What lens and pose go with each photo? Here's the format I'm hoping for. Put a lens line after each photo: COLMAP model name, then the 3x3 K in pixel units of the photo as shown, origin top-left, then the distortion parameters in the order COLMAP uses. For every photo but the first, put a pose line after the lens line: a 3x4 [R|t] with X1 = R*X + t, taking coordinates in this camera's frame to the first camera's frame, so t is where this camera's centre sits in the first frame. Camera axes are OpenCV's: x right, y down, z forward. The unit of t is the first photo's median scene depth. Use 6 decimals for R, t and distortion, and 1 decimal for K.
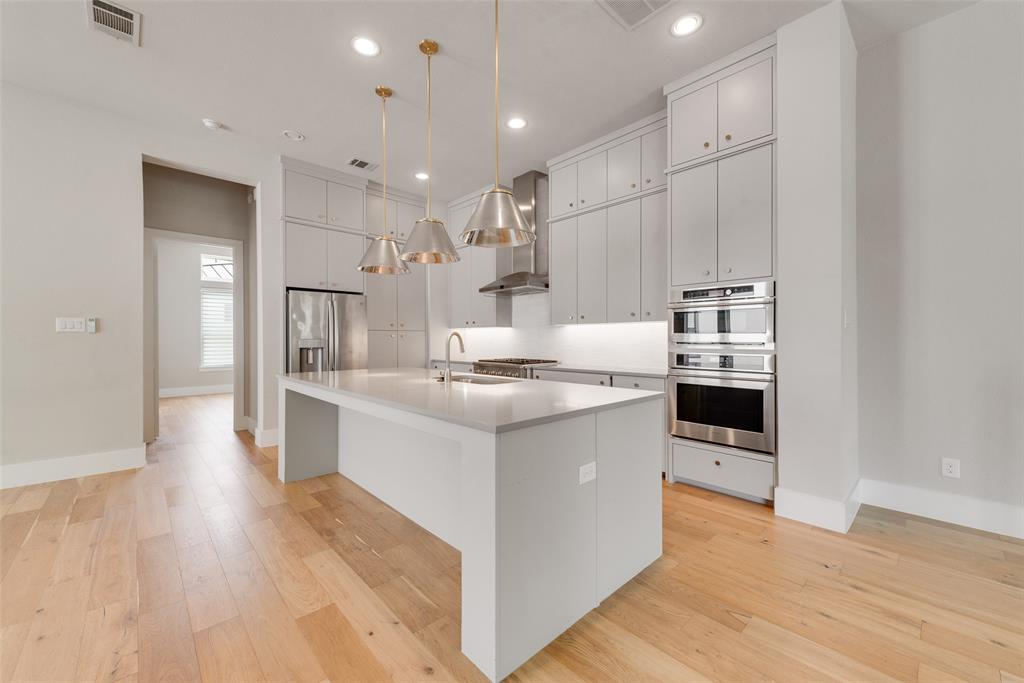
lens RADIAL K [[404.0, 0, 512.1], [0, 404.0, 341.1], [0, 0, 1]] dist [0.002279, -0.000961]
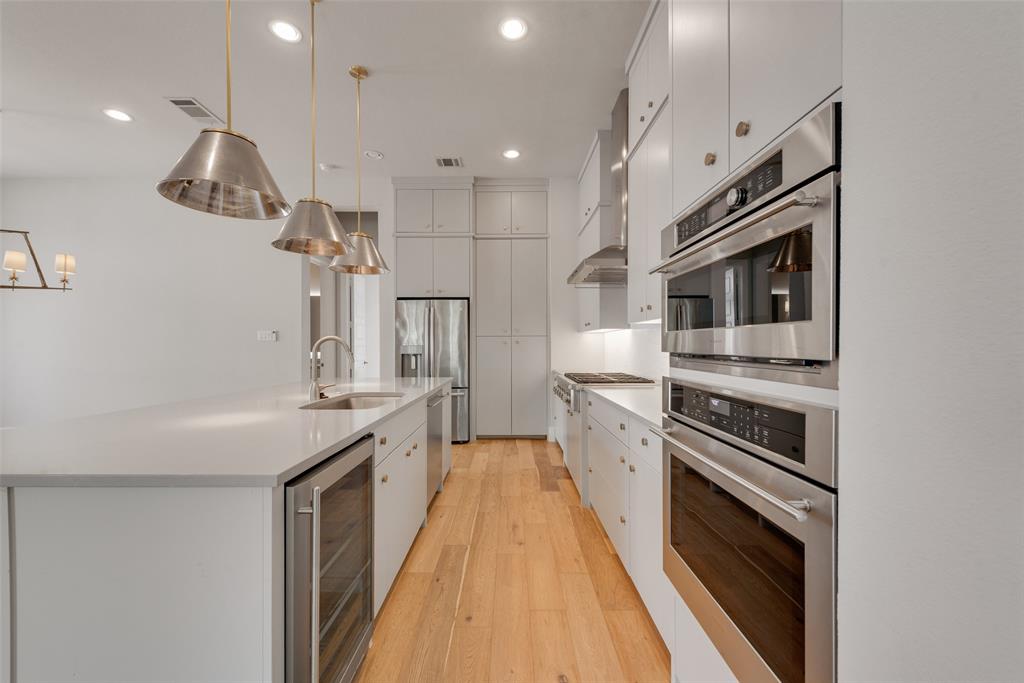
lens RADIAL K [[404.0, 0, 508.2], [0, 404.0, 345.7], [0, 0, 1]] dist [0.002279, -0.000961]
pose [[0.725796, -0.000950, -0.687910, 0.418533], [-0.001529, 0.999994, -0.002995, -0.002248], [0.687909, 0.003225, 0.725790, 0.438616]]
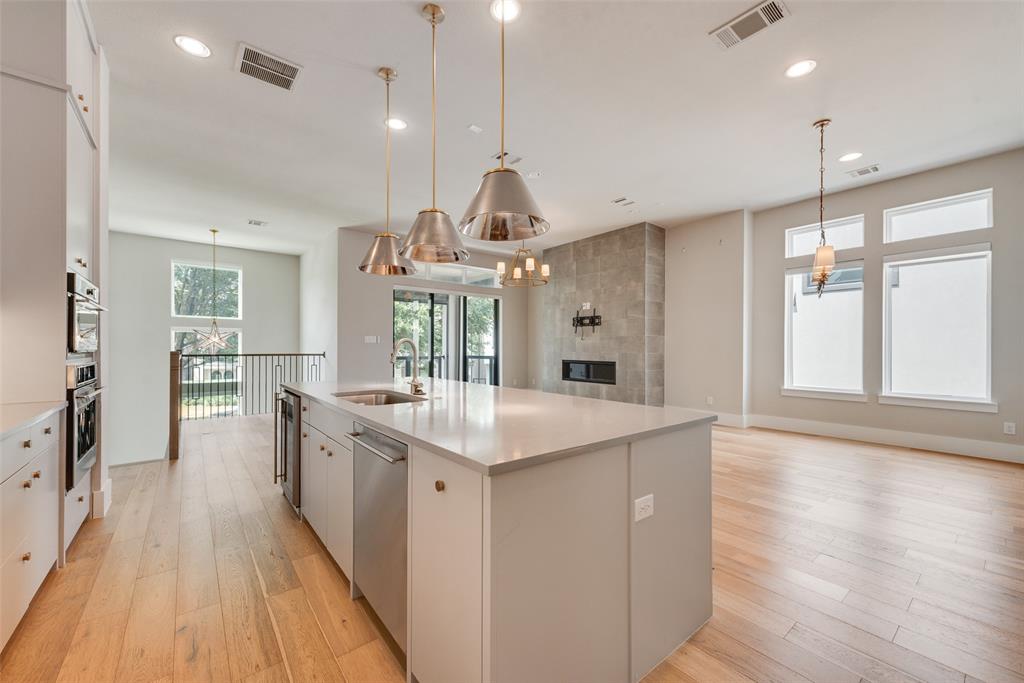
lens RADIAL K [[404.0, 0, 507.7], [0, 404.0, 346.1], [0, 0, 1]] dist [0.002279, -0.000961]
pose [[-0.996563, -0.010320, 0.082194, -0.371969], [-0.010534, 0.999942, -0.002165, -0.005541], [-0.082167, -0.003023, -0.996614, 1.305416]]
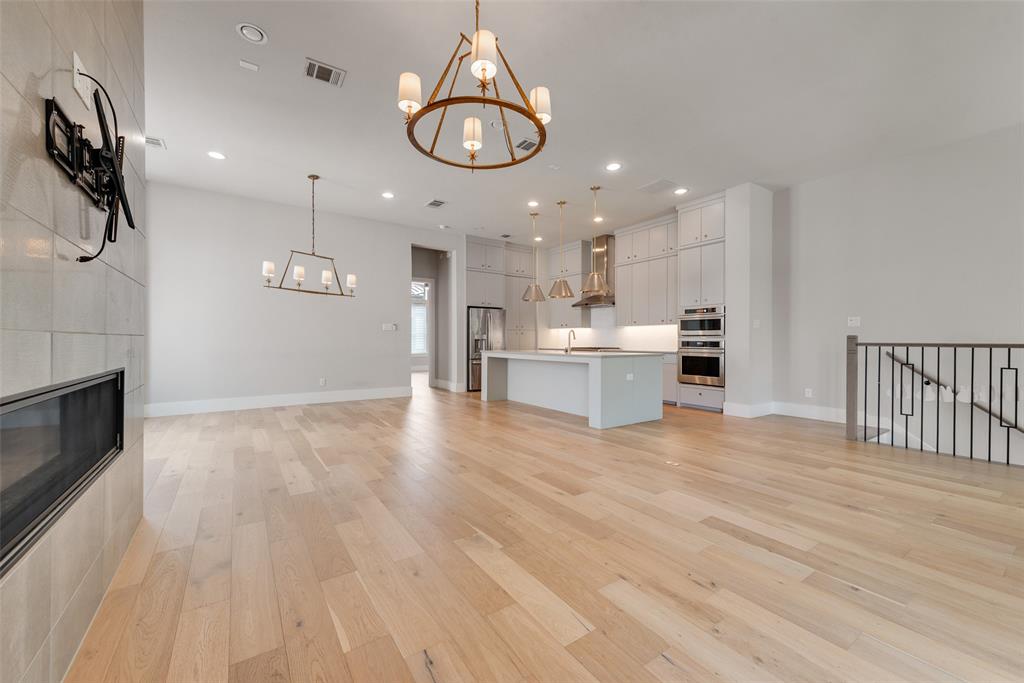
lens RADIAL K [[404.0, 0, 505.1], [0, 404.0, 345.2], [0, 0, 1]] dist [0.002279, -0.000961]
pose [[0.985806, 0.005930, -0.167781, -0.085187], [-0.004799, 0.999963, 0.007148, 0.030444], [0.167817, -0.006242, 0.985798, -0.814062]]
